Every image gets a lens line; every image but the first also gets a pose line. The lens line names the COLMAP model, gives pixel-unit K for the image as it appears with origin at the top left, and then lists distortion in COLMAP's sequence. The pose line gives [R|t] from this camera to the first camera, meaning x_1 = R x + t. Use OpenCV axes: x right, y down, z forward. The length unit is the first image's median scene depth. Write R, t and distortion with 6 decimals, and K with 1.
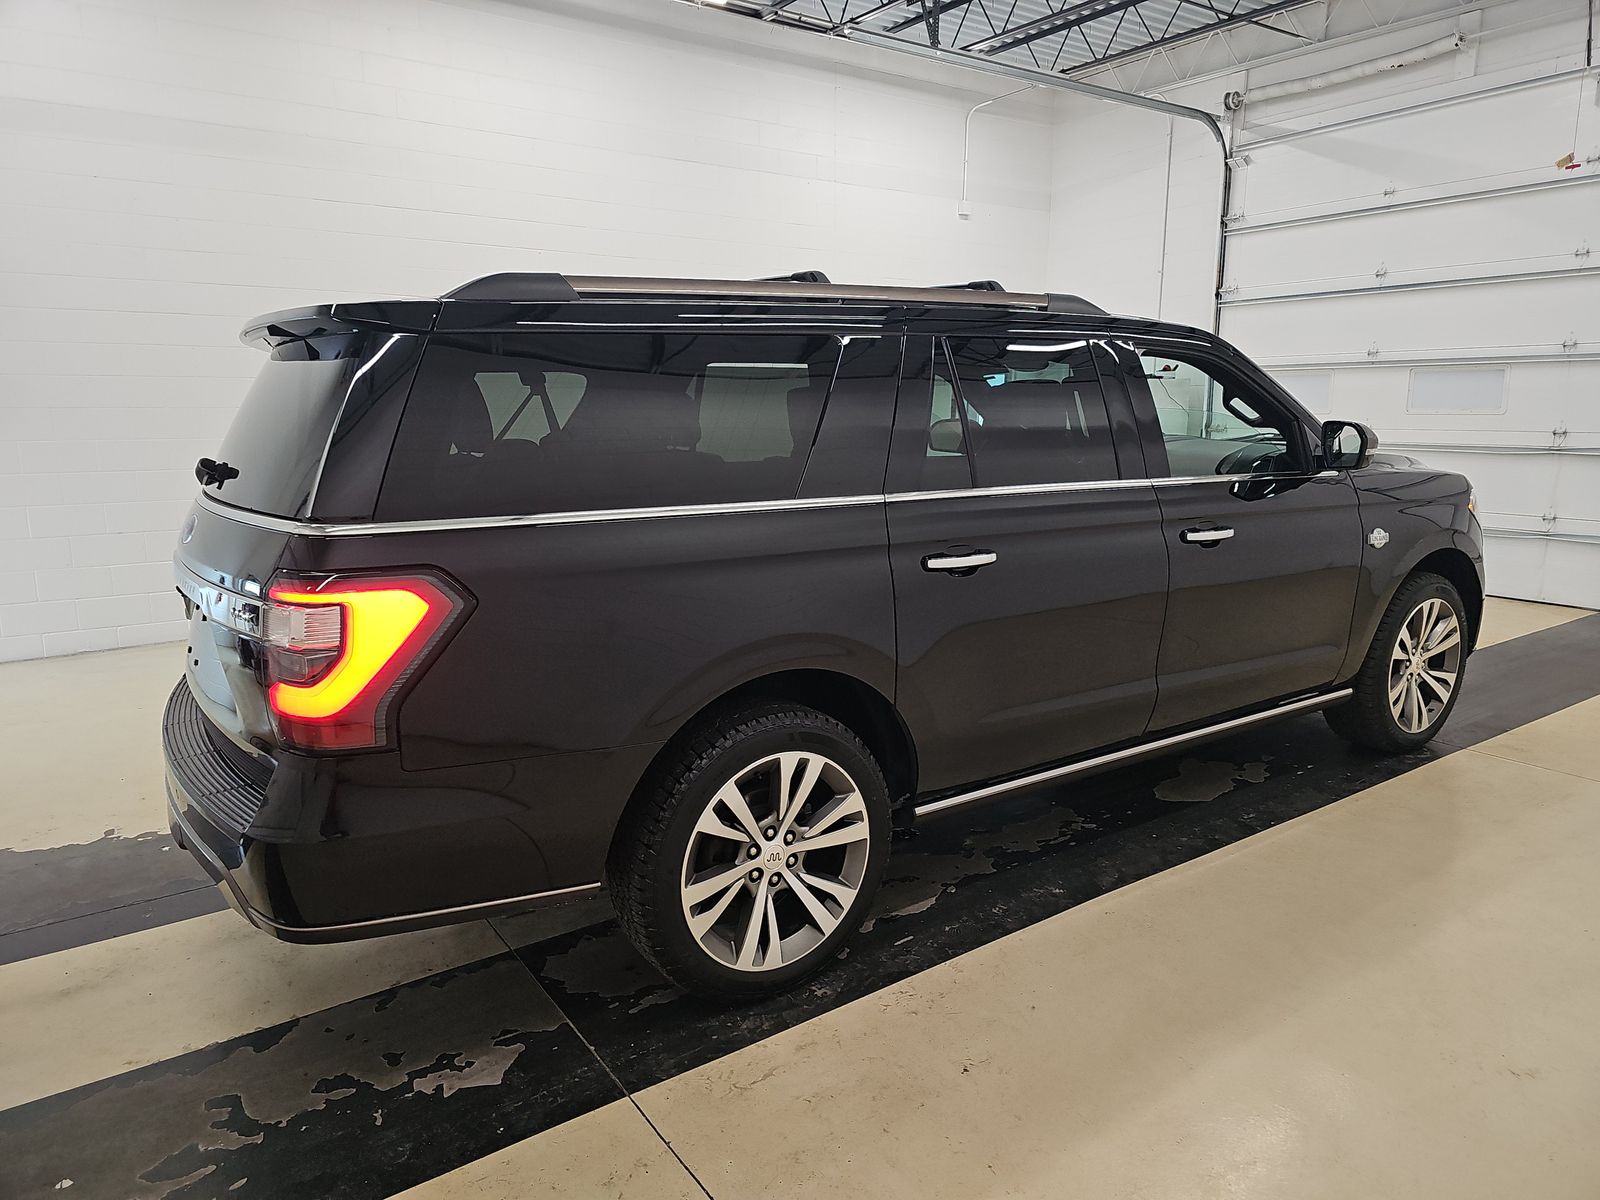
lens RADIAL K [[1046.8, 0, 800.0], [0, 1046.8, 600.0], [0, 0, 1]] dist [0.040849, -0.038924]
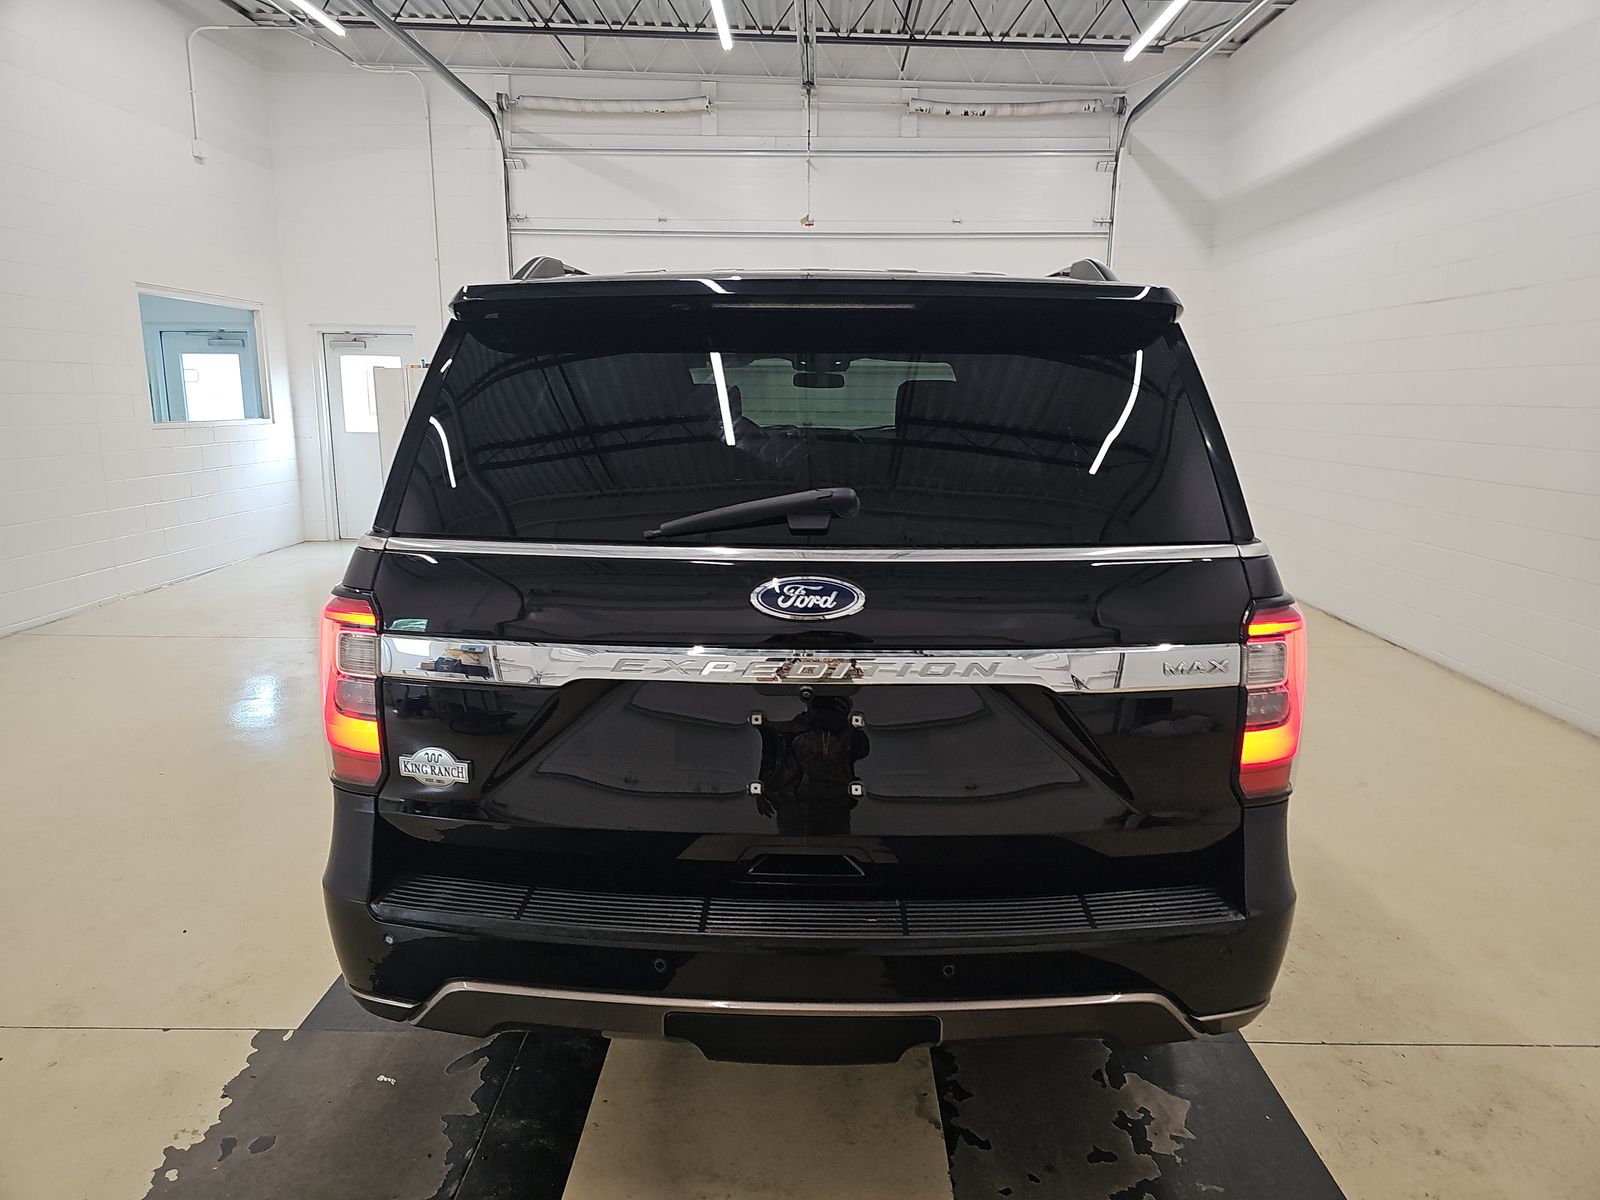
lens RADIAL K [[1046.8, 0, 800.0], [0, 1046.8, 600.0], [0, 0, 1]] dist [0.040849, -0.038924]
pose [[0.580387, -0.142958, 0.801694, -0.384209], [0.133906, 0.987824, 0.079207, -0.039280], [-0.803256, 0.061381, 0.592463, 0.218676]]
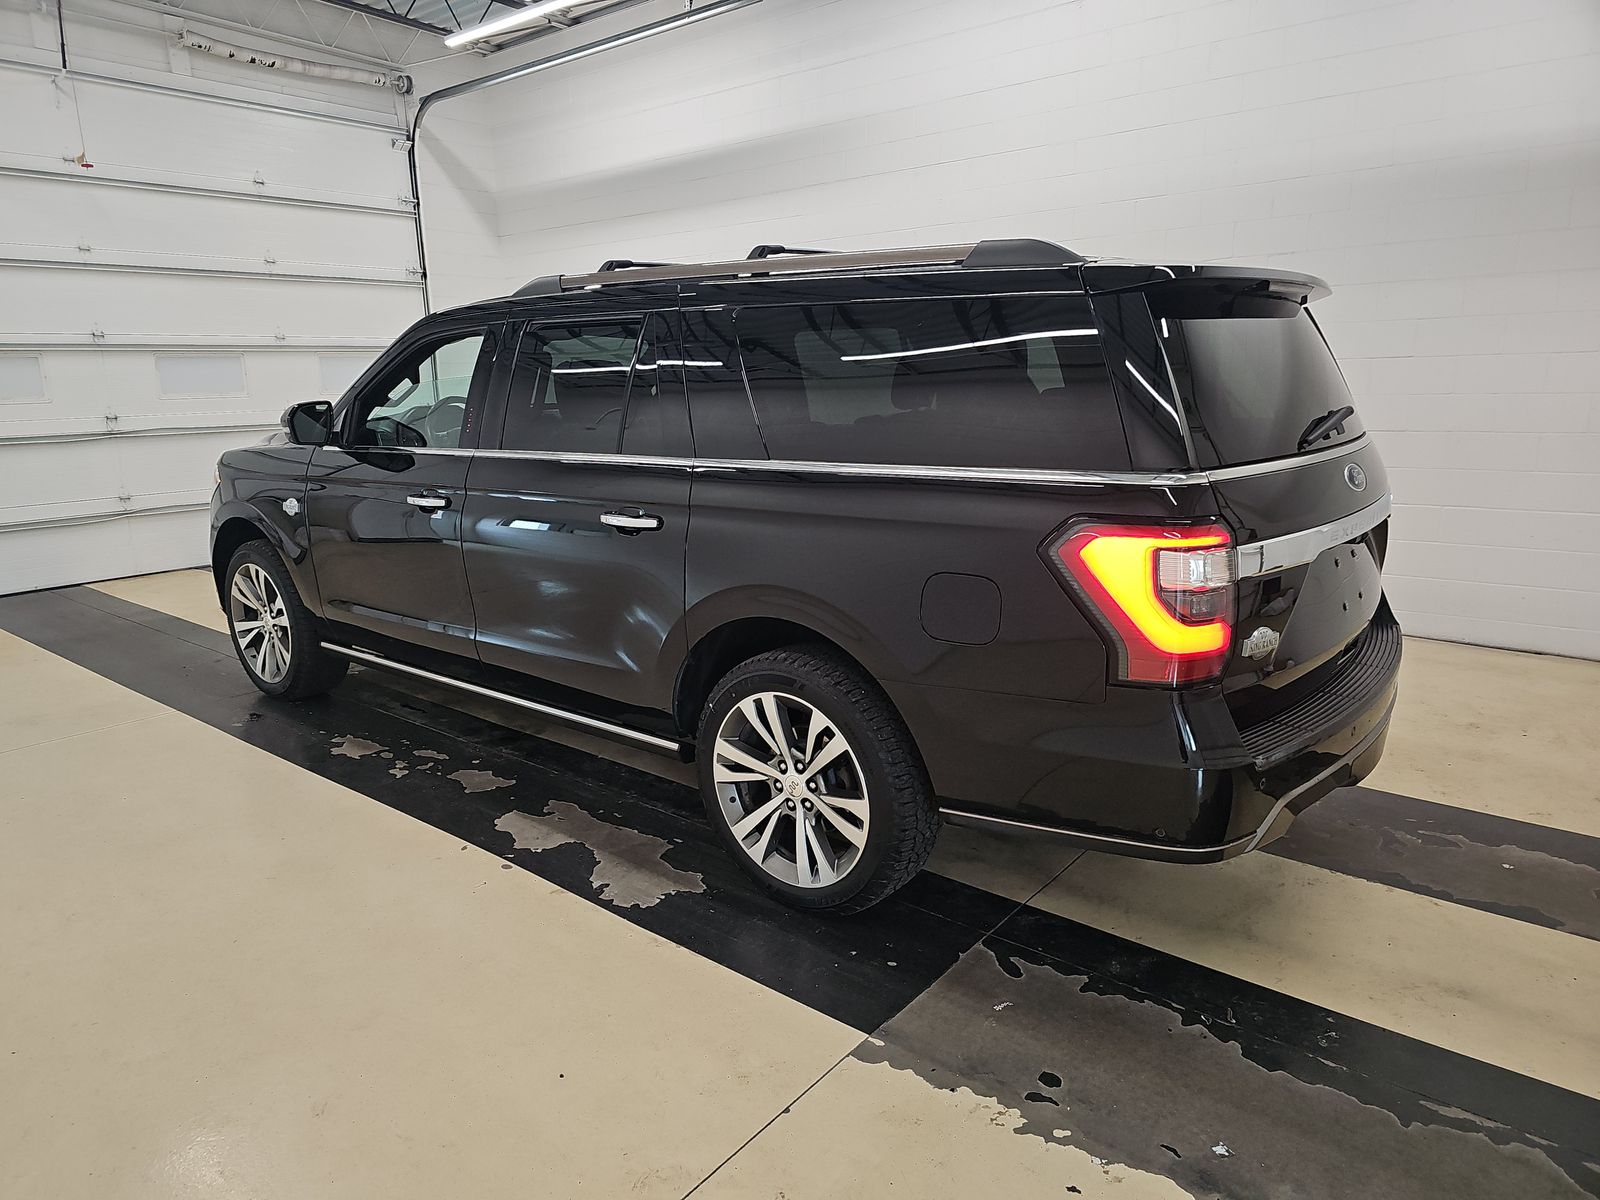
lens RADIAL K [[1046.8, 0, 800.0], [0, 1046.8, 600.0], [0, 0, 1]] dist [0.040849, -0.038924]
pose [[-0.272424, -0.188589, 0.943514, -0.491283], [0.197033, 0.948889, 0.246553, -0.103433], [-0.941787, 0.253070, -0.221342, 0.592599]]
